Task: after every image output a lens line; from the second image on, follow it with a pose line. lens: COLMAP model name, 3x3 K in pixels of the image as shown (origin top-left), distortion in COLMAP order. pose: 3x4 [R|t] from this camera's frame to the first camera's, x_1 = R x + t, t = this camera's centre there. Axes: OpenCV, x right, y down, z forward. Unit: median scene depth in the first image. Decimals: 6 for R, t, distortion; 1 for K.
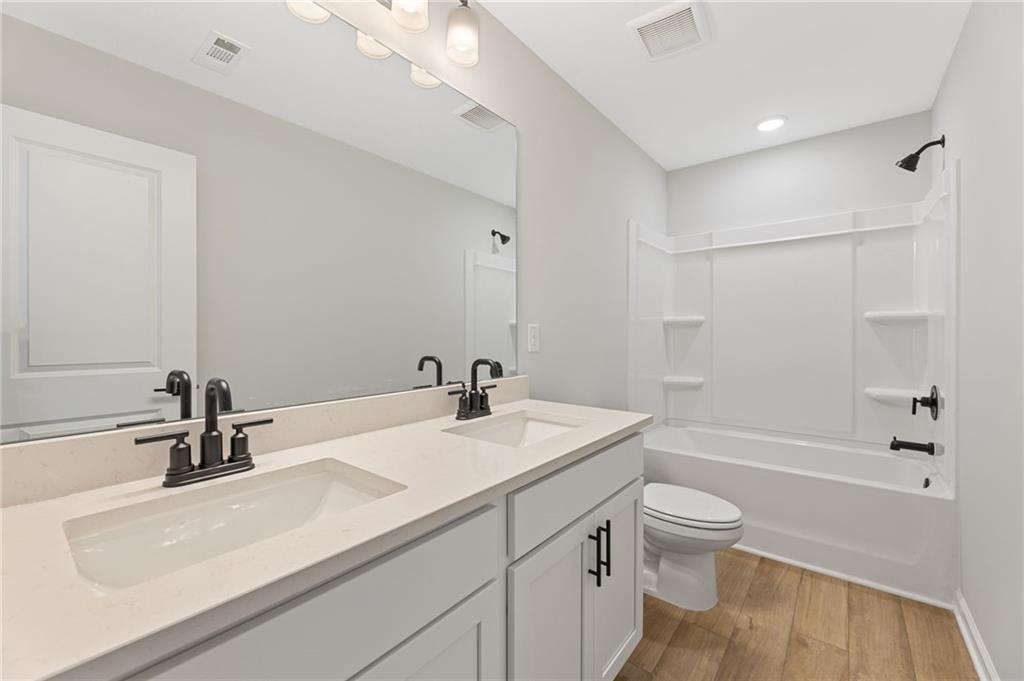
lens RADIAL K [[430.6, 0, 511.9], [0, 430.6, 332.2], [0, 0, 1]] dist [0.001424, 0.002374]
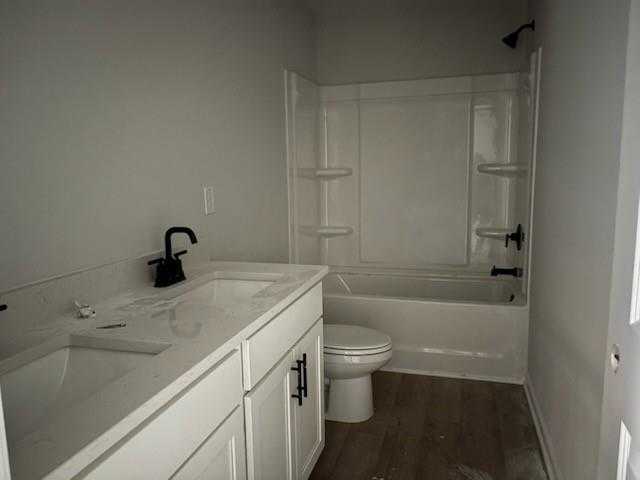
lens RADIAL K [[489.6, 0, 323.7], [0, 489.6, 246.3], [0, 0, 1]] dist [0.033343, -0.018878]
pose [[0.925010, -0.073100, 0.372844, -0.177255], [0.019715, 0.989230, 0.145036, -0.053019], [-0.379430, -0.126809, 0.916489, -0.203750]]
